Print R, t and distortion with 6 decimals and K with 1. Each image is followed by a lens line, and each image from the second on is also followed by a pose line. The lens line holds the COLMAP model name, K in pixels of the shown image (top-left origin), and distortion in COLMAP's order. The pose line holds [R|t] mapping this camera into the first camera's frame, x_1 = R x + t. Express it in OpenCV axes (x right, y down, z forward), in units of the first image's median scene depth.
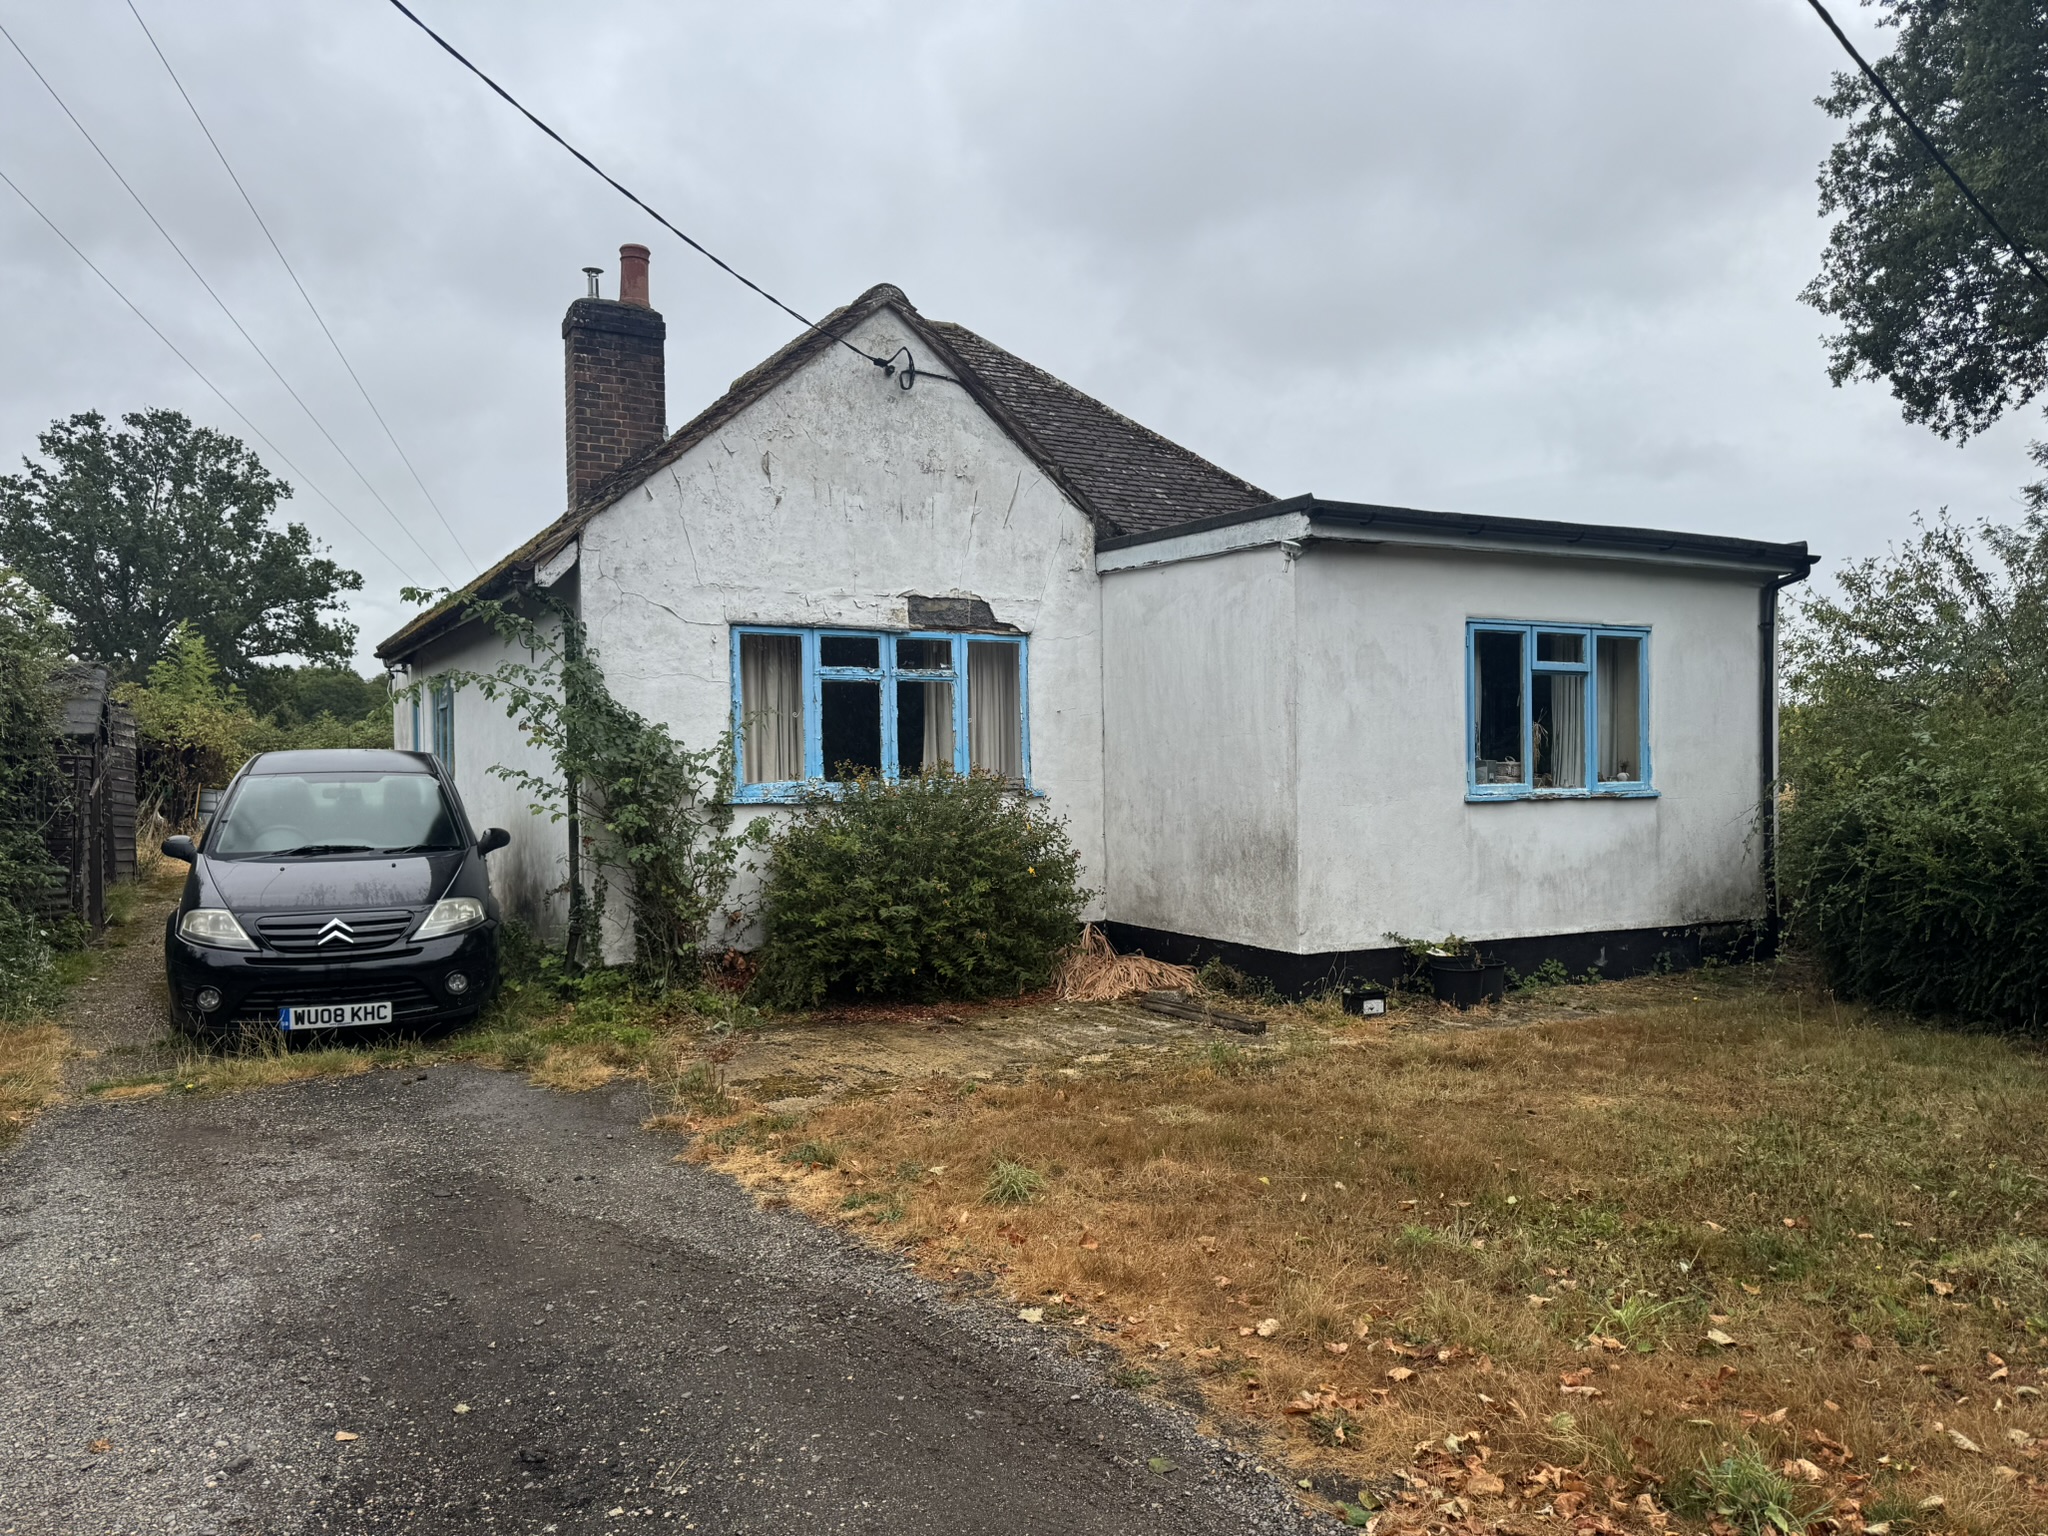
lens RADIAL K [[1476.0, 0, 1024.0], [0, 1476.0, 768.0], [0, 0, 1]] dist [0.066643, -0.059699]
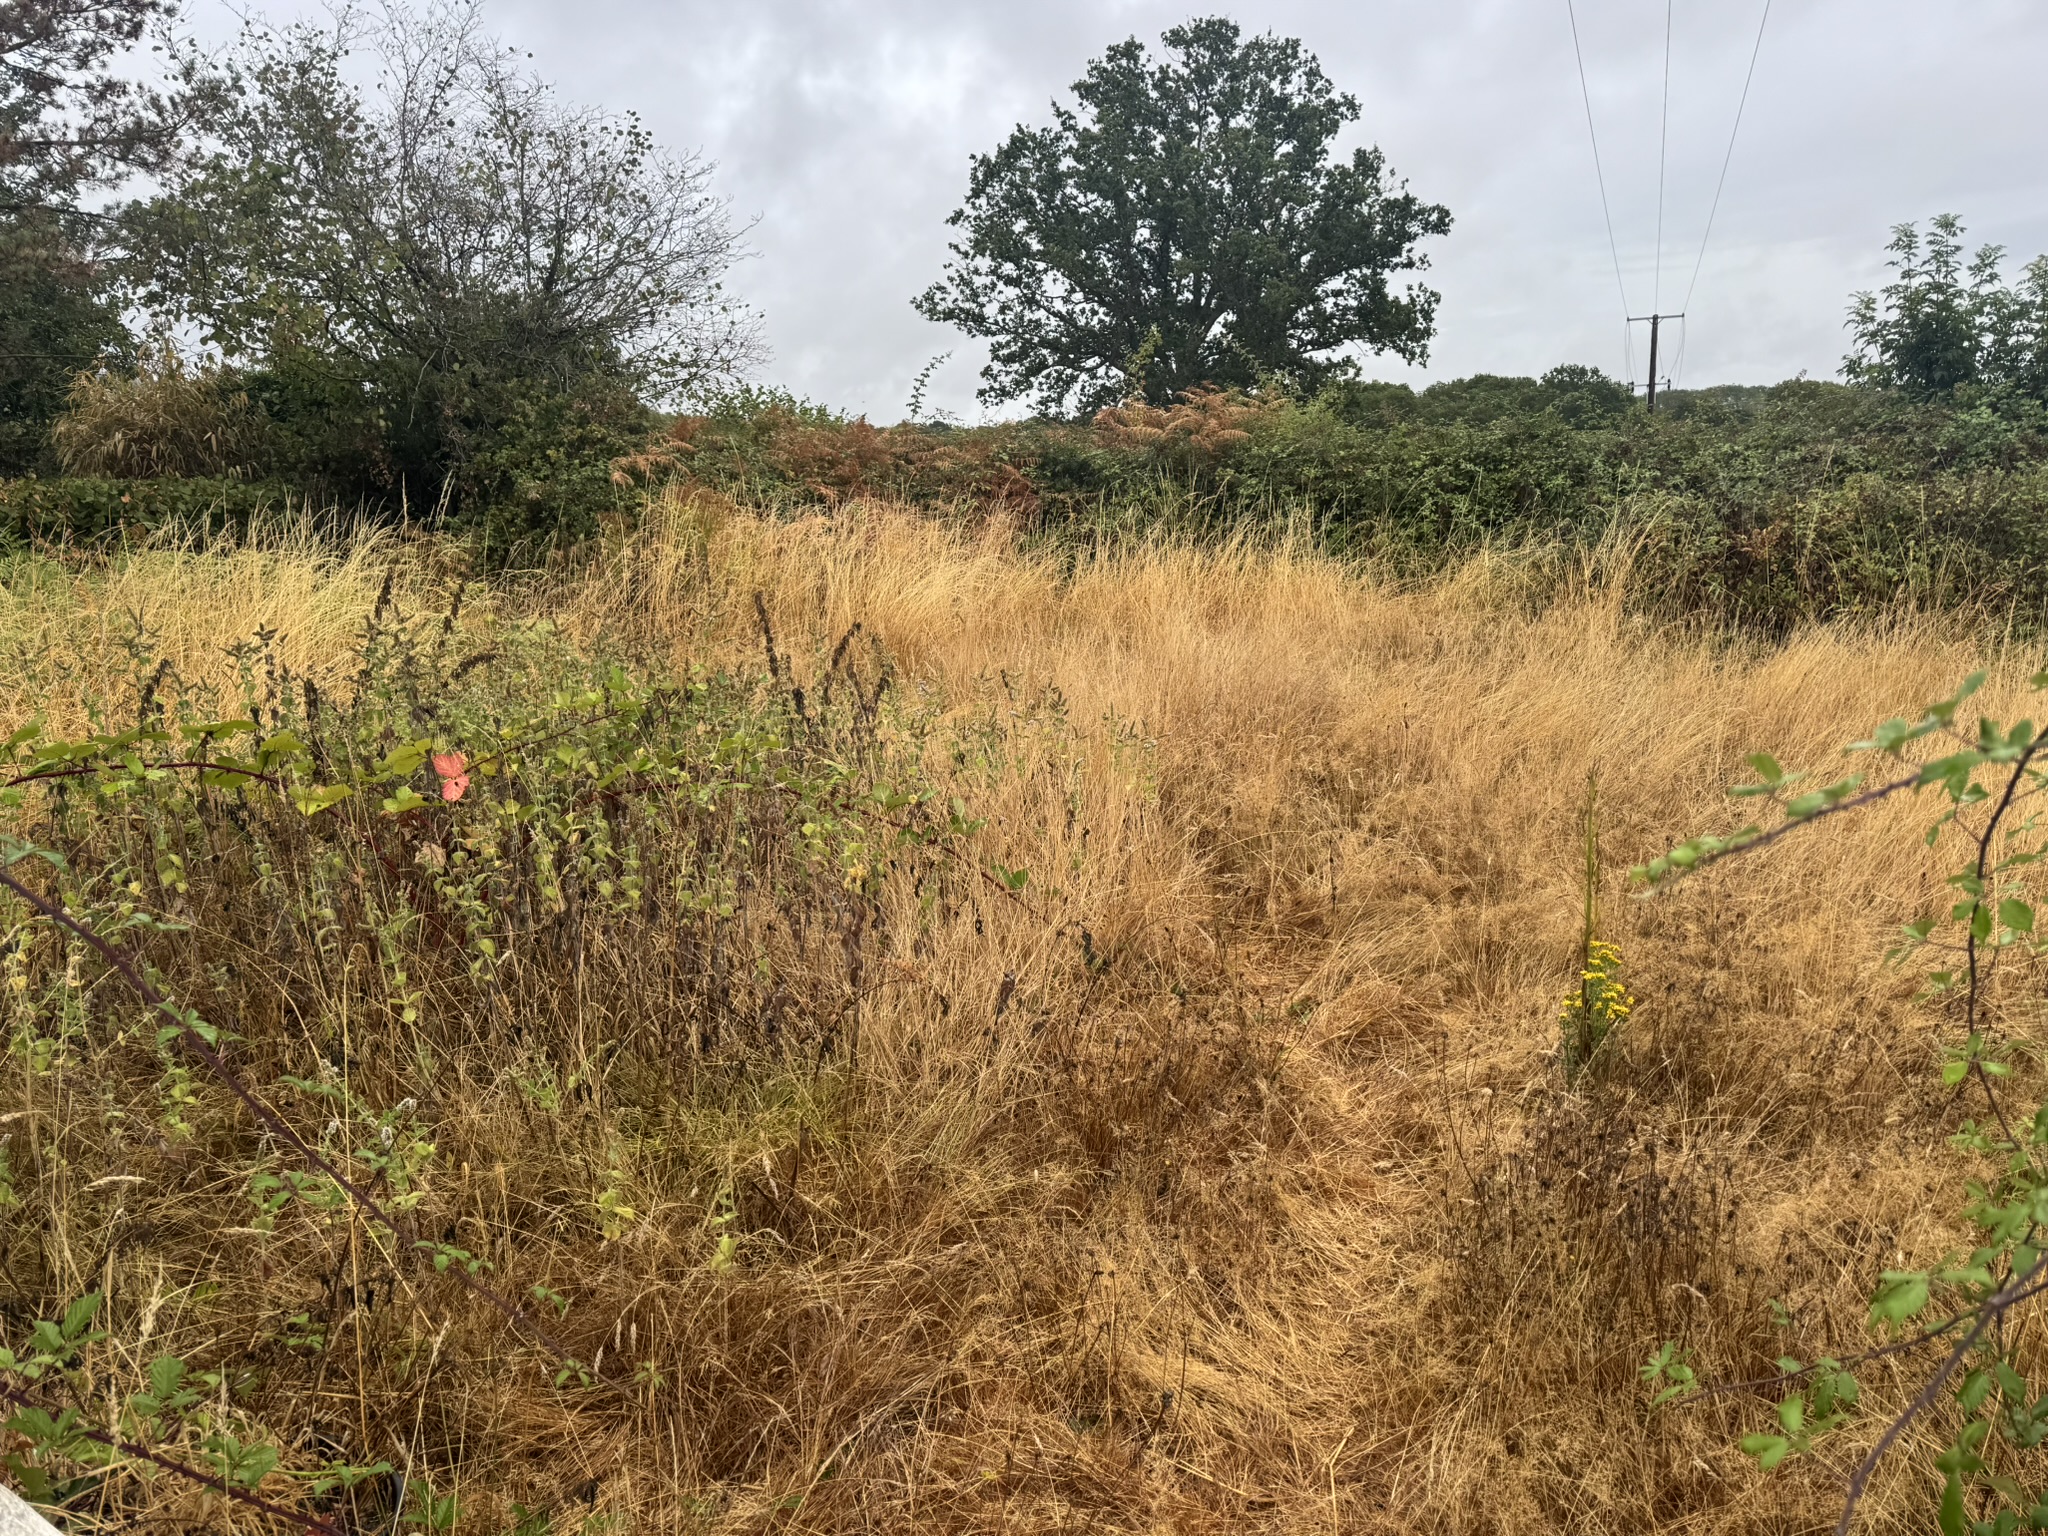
lens RADIAL K [[1476.0, 0, 1024.0], [0, 1476.0, 768.0], [0, 0, 1]] dist [0.066643, -0.059699]
pose [[0.790420, 0.091376, -0.605712, -1.317914], [0.021466, 0.984073, 0.176467, -0.011854], [0.612189, -0.152485, 0.775869, 2.546500]]
